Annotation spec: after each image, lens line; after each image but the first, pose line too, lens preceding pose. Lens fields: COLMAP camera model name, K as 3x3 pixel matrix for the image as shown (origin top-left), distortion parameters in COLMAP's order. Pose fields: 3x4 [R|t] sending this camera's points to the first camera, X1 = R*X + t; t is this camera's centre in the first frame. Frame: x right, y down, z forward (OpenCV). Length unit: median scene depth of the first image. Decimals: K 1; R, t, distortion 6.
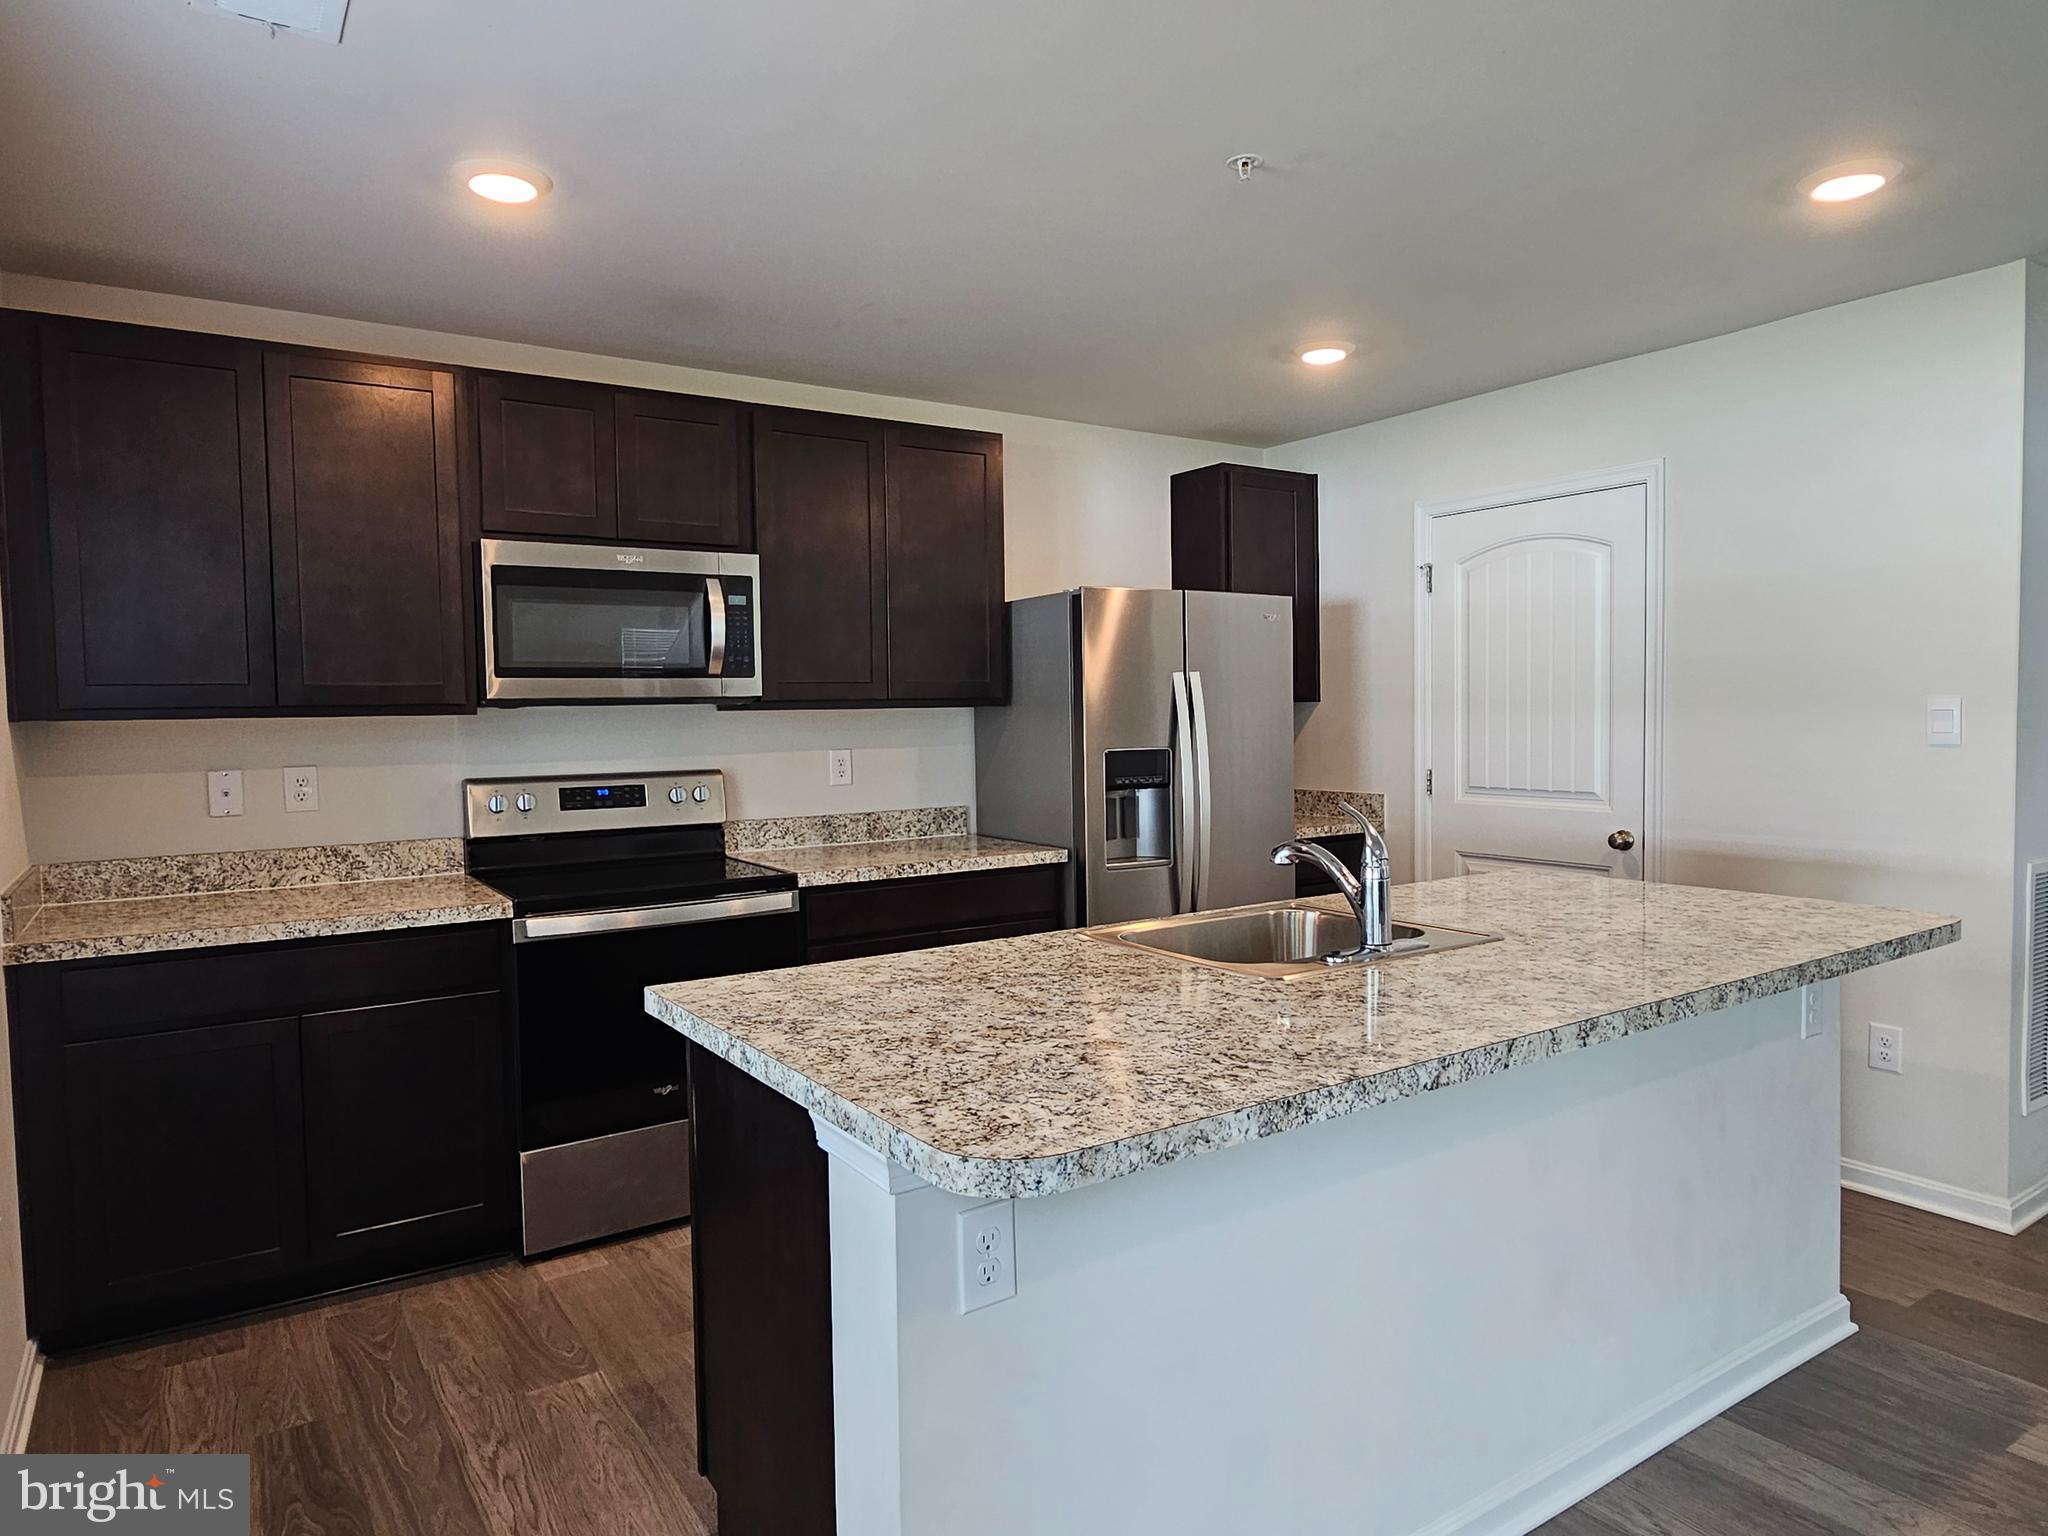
lens RADIAL K [[1207.8, 0, 1043.1], [0, 1207.8, 771.3], [0, 0, 1]] dist [0.006472, -0.001402]
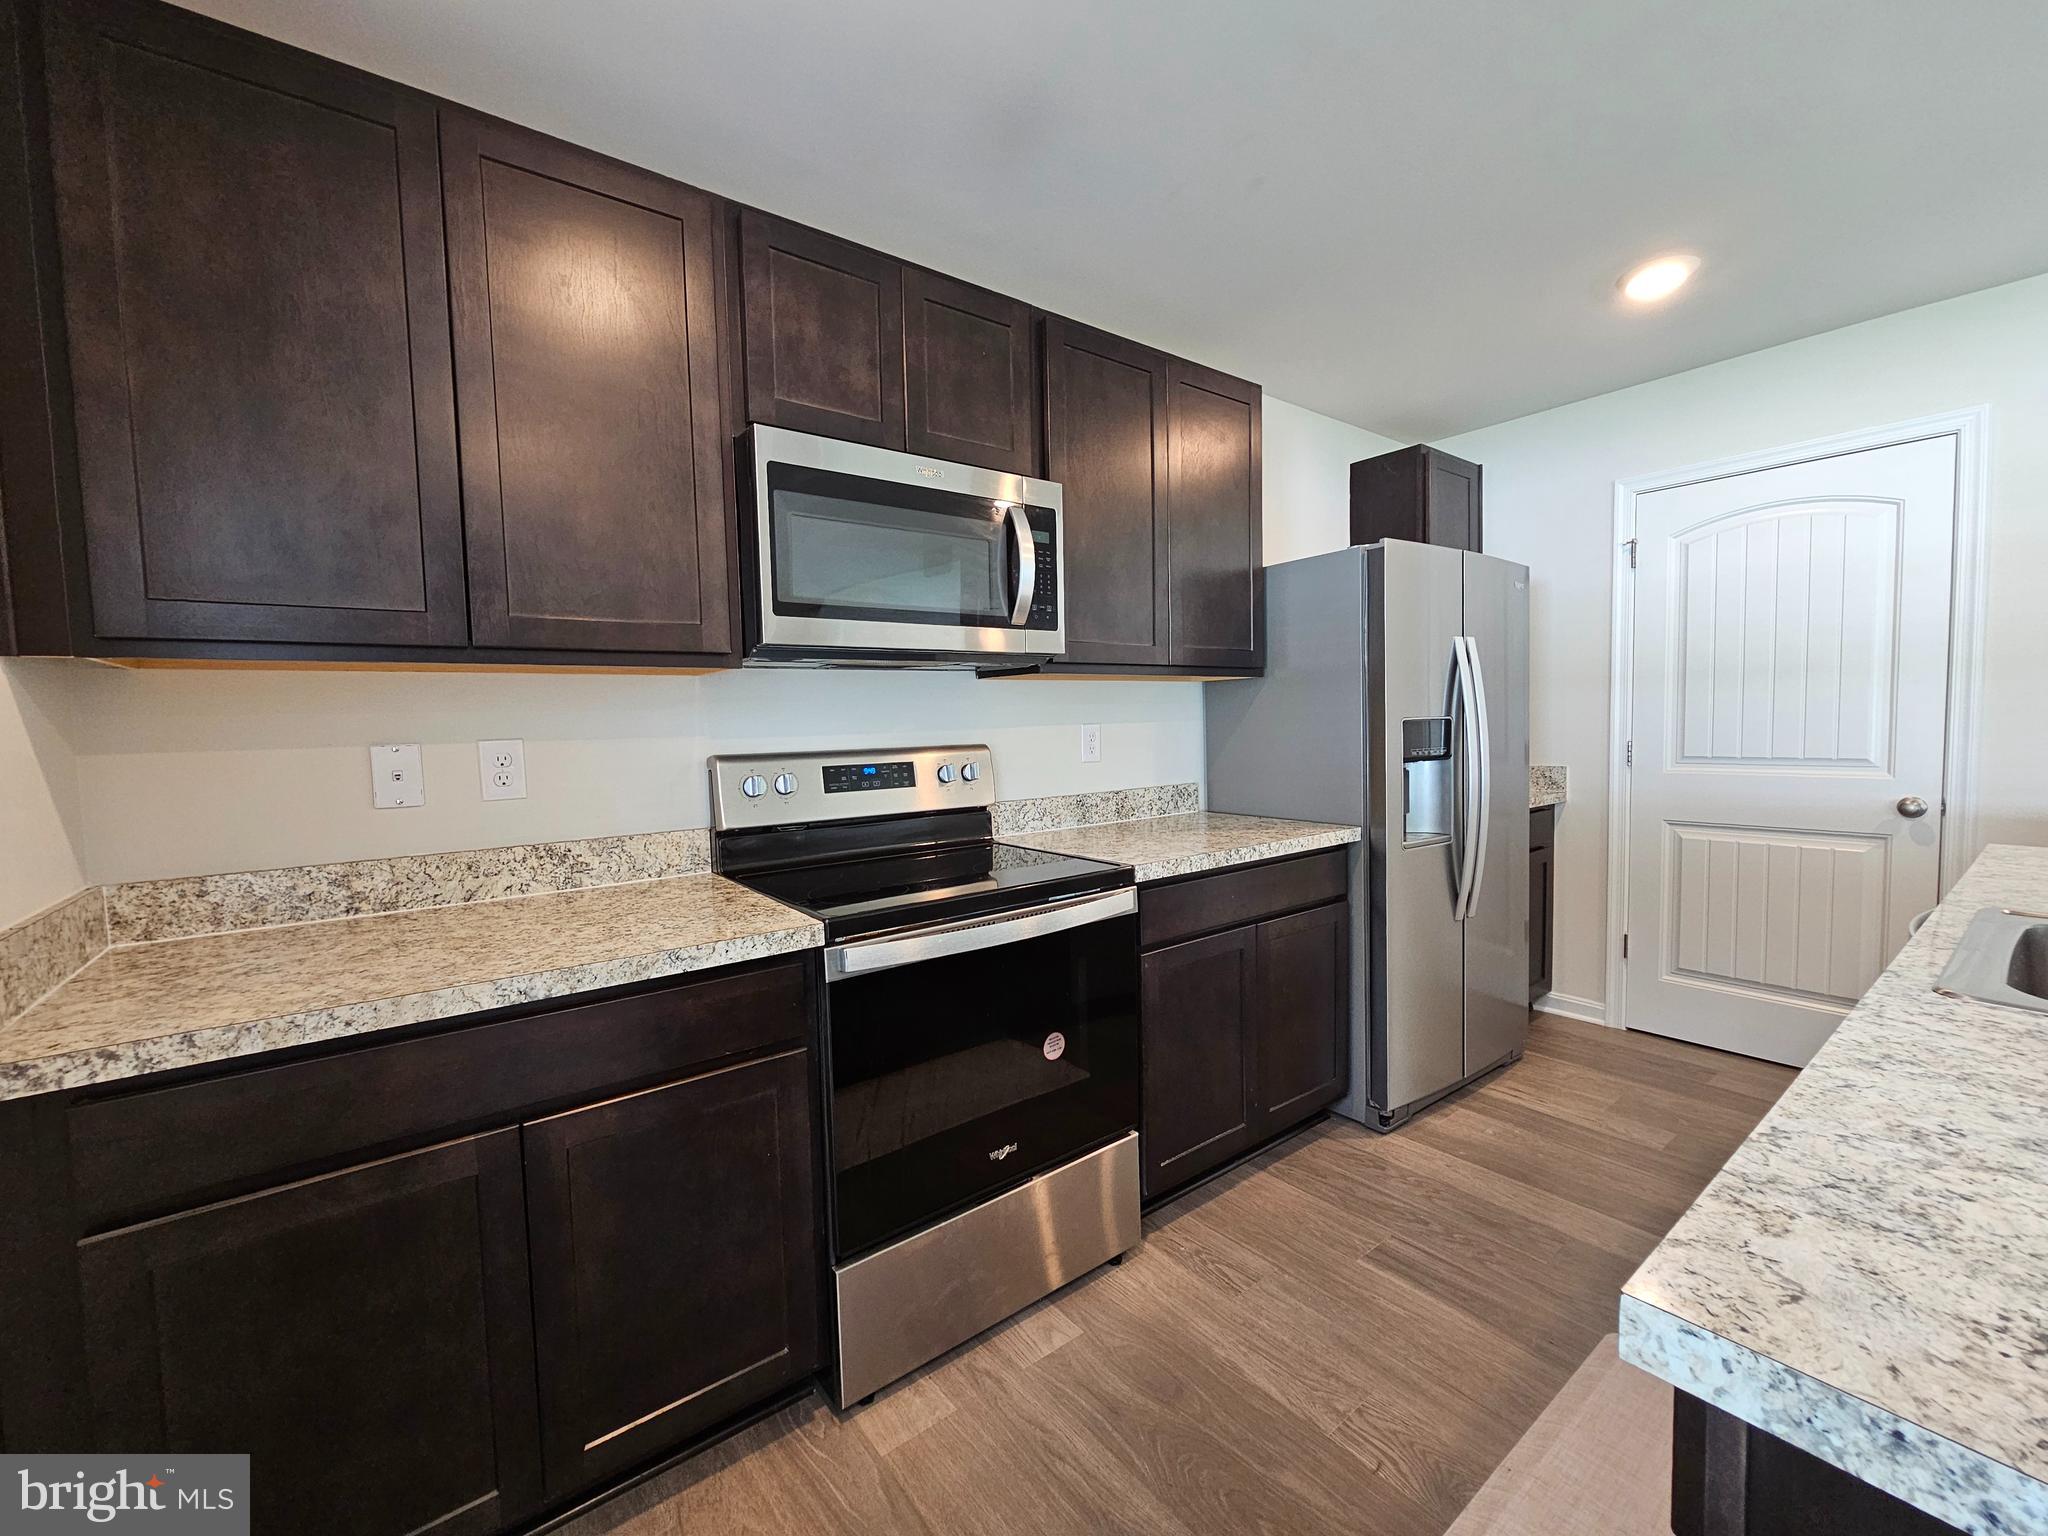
lens RADIAL K [[837.6, 0, 1065.5], [0, 837.6, 770.4], [0, 0, 1]] dist [-0.002918, 0.001524]
pose [[0.997703, -0.013325, 0.066422, -0.293231], [0.012665, 0.999866, 0.010351, 0.014062], [-0.066551, -0.009486, 0.997738, 0.449503]]
